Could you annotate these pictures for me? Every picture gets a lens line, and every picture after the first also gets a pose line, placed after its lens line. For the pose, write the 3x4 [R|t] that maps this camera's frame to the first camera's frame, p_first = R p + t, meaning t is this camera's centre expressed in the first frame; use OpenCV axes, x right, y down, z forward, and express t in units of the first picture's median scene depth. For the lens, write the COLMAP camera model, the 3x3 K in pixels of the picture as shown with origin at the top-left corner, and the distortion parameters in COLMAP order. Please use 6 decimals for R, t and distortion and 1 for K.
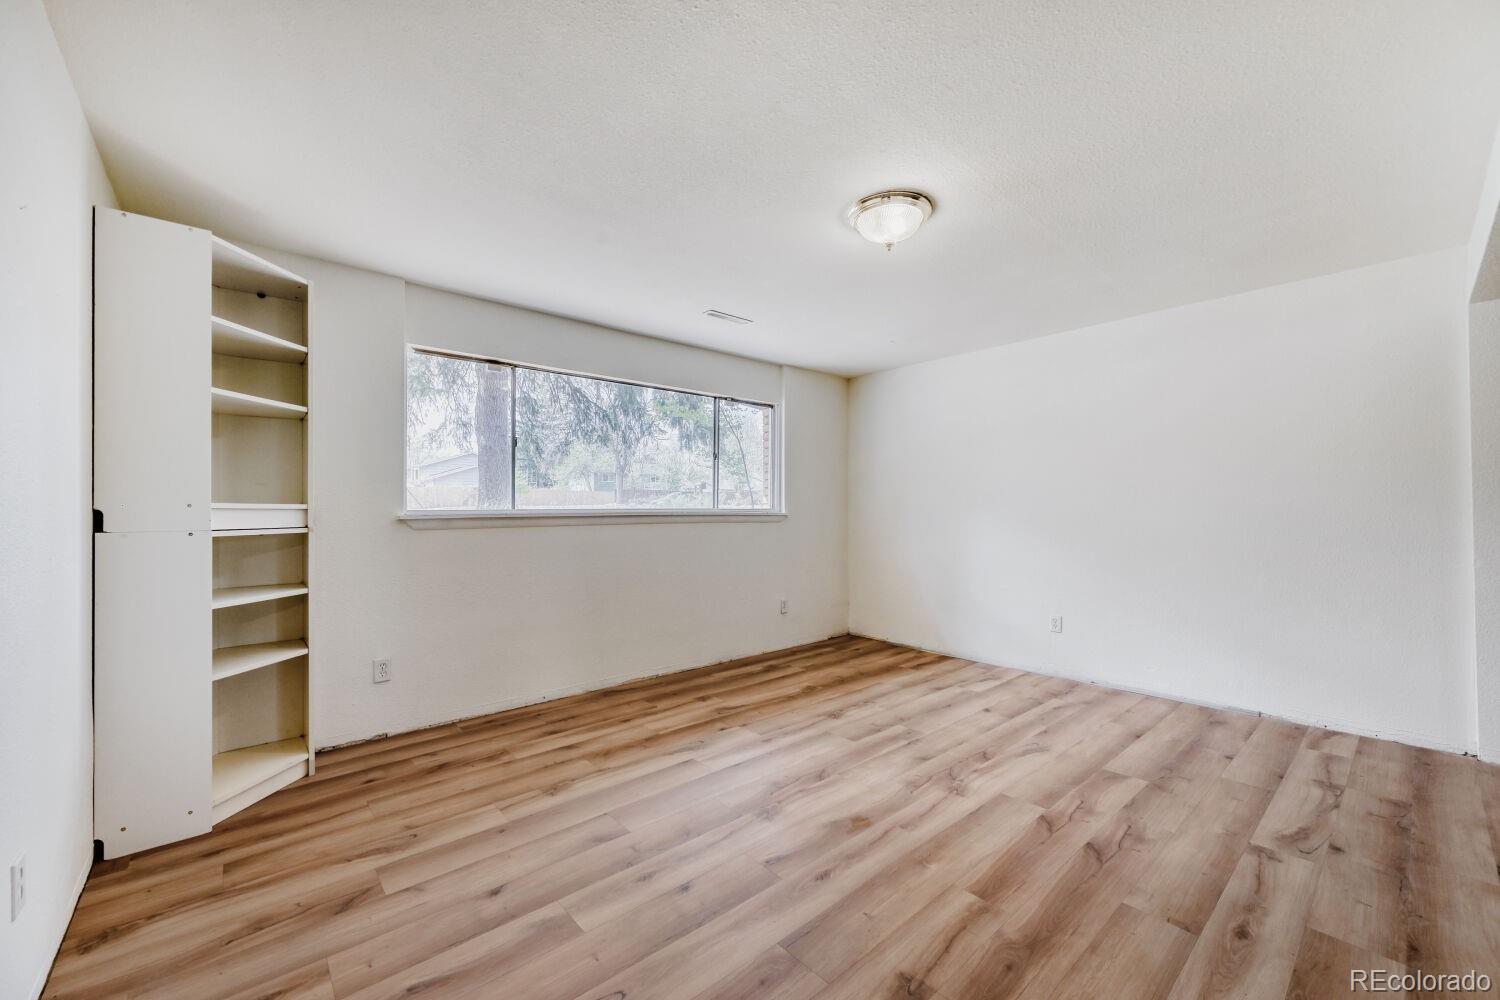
lens RADIAL K [[596.3, 0, 749.3], [0, 596.3, 506.9], [0, 0, 1]] dist [0.003028, 0.000009]
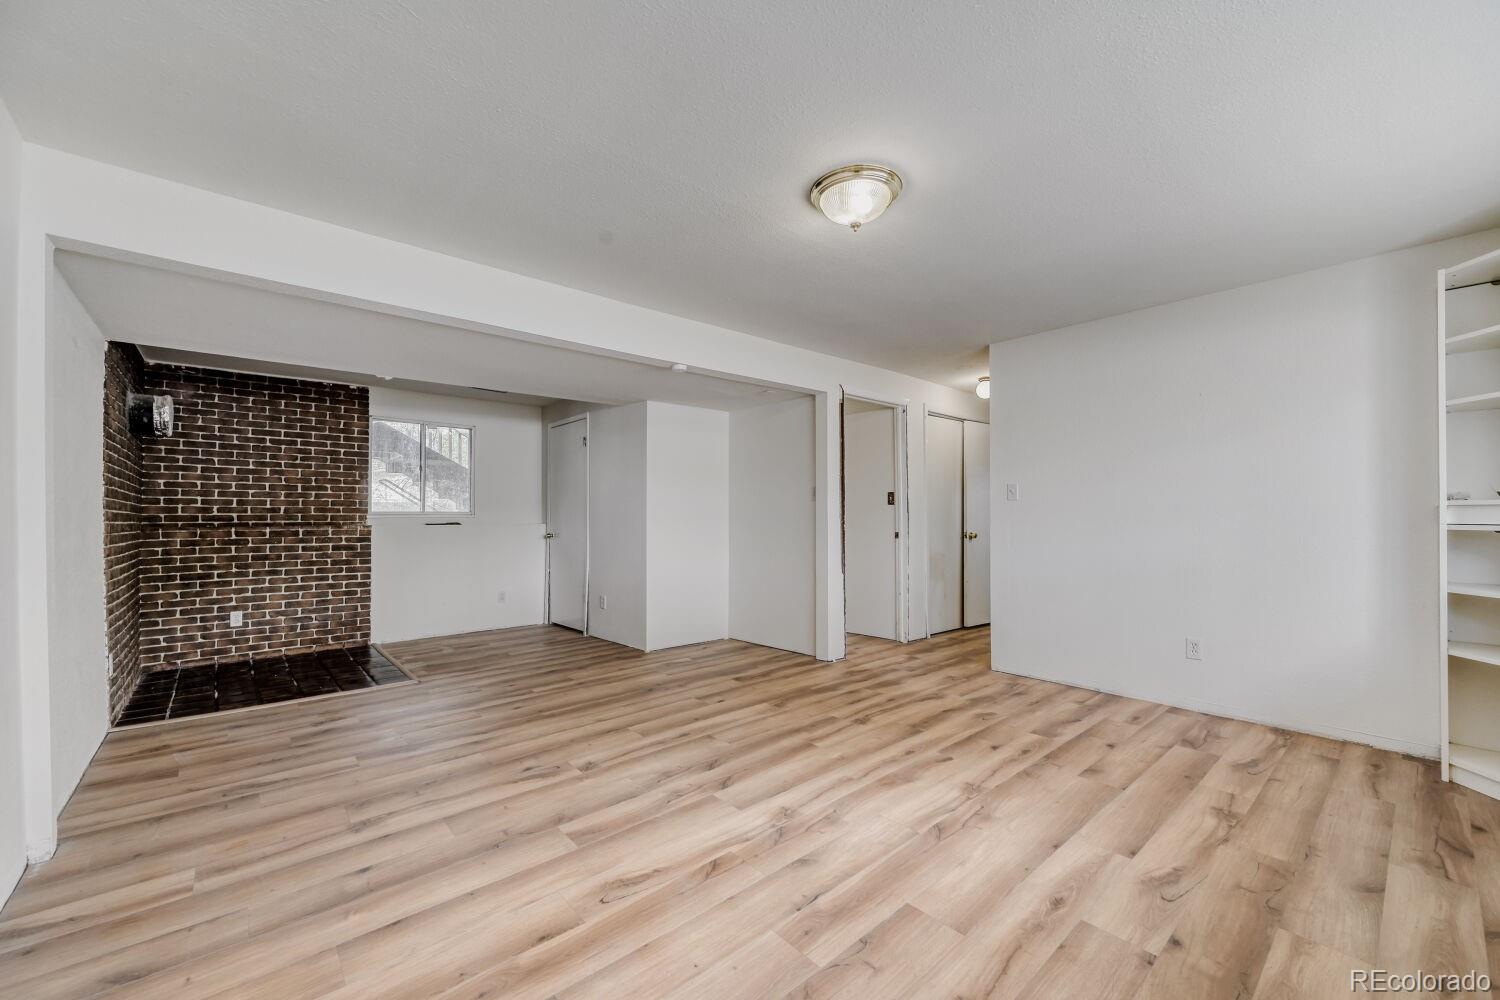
lens RADIAL K [[596.3, 0, 751.0], [0, 596.3, 510.4], [0, 0, 1]] dist [0.003028, 0.000009]
pose [[-0.999944, 0.009095, 0.005415, 0.398917], [0.008990, 0.999776, -0.019154, 0.021476], [-0.005588, -0.019104, -0.999802, 1.970645]]
